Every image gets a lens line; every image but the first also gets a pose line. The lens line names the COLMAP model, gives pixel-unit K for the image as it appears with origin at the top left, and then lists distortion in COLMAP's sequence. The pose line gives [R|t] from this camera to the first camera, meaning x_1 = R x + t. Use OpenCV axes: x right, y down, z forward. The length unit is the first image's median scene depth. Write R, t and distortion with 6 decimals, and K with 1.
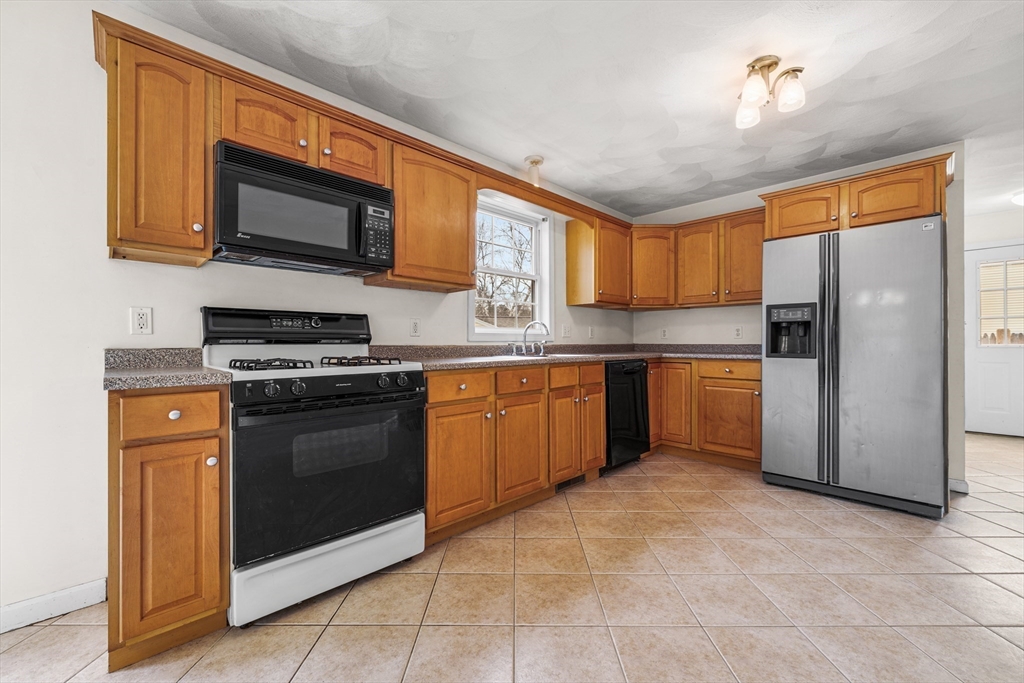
lens RADIAL K [[422.4, 0, 516.7], [0, 422.4, 339.6], [0, 0, 1]] dist [0.002181, -0.000620]
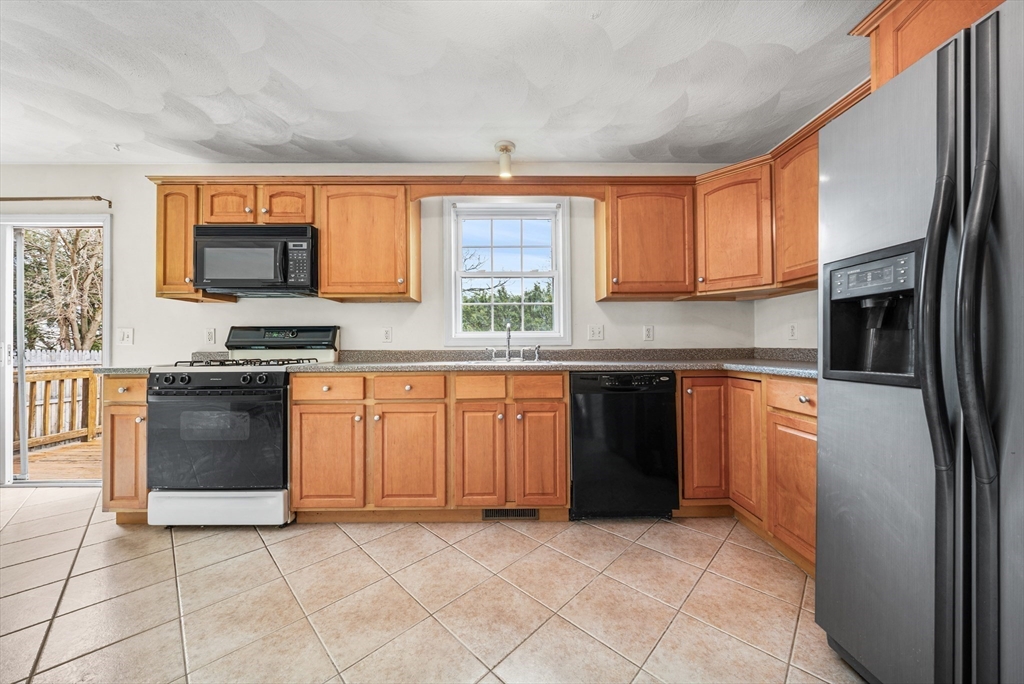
lens RADIAL K [[353.7, 0, 506.9], [0, 353.7, 344.3], [0, 0, 1]] dist [-0.000209, -0.000062]
pose [[0.706904, -0.014252, -0.707166, 0.774890], [0.009825, 0.999898, -0.010330, 0.011437], [0.707241, 0.000354, 0.706973, 0.619967]]
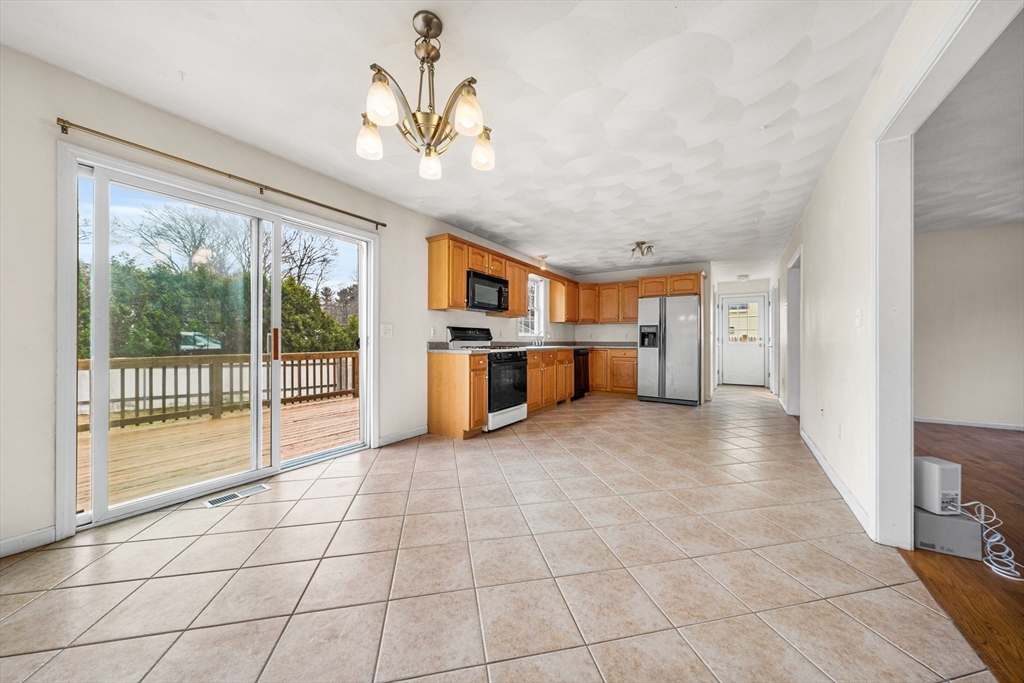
lens RADIAL K [[353.7, 0, 519.8], [0, 353.7, 340.5], [0, 0, 1]] dist [-0.000209, -0.000062]
pose [[0.974433, 0.005778, 0.224604, -0.642903], [-0.007503, 0.999949, 0.006831, -0.006812], [-0.224553, -0.008342, 0.974426, -0.989151]]
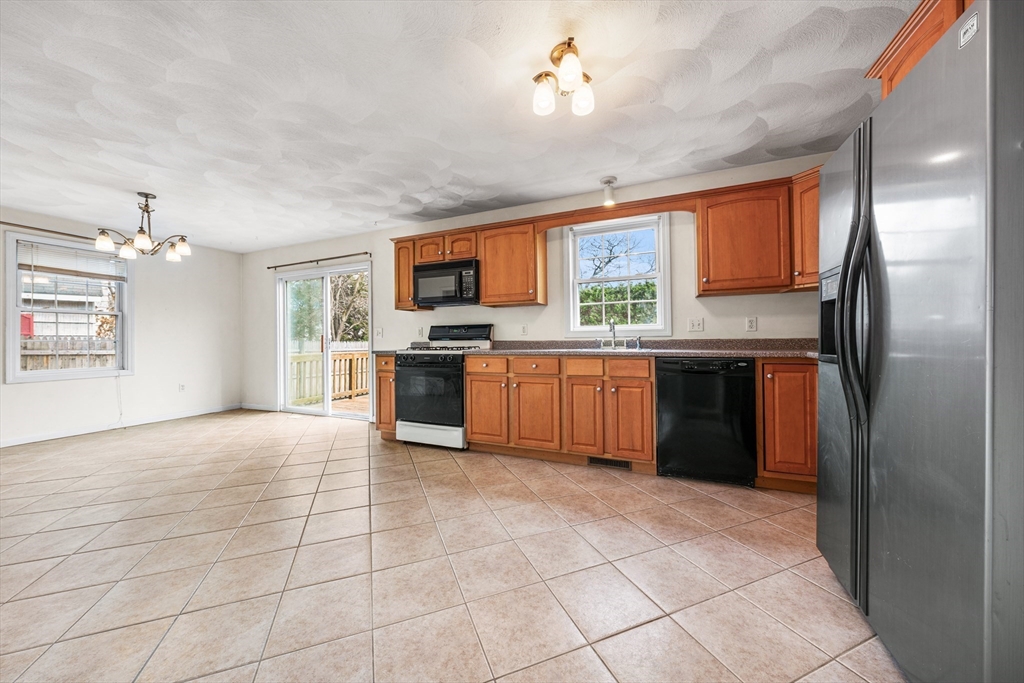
lens RADIAL K [[353.7, 0, 503.5], [0, 353.7, 338.8], [0, 0, 1]] dist [-0.000209, -0.000062]
pose [[0.353655, -0.009877, -0.935324, 1.127877], [0.014620, 0.999880, -0.005031, 0.012733], [0.935262, -0.011895, 0.353757, 0.512313]]
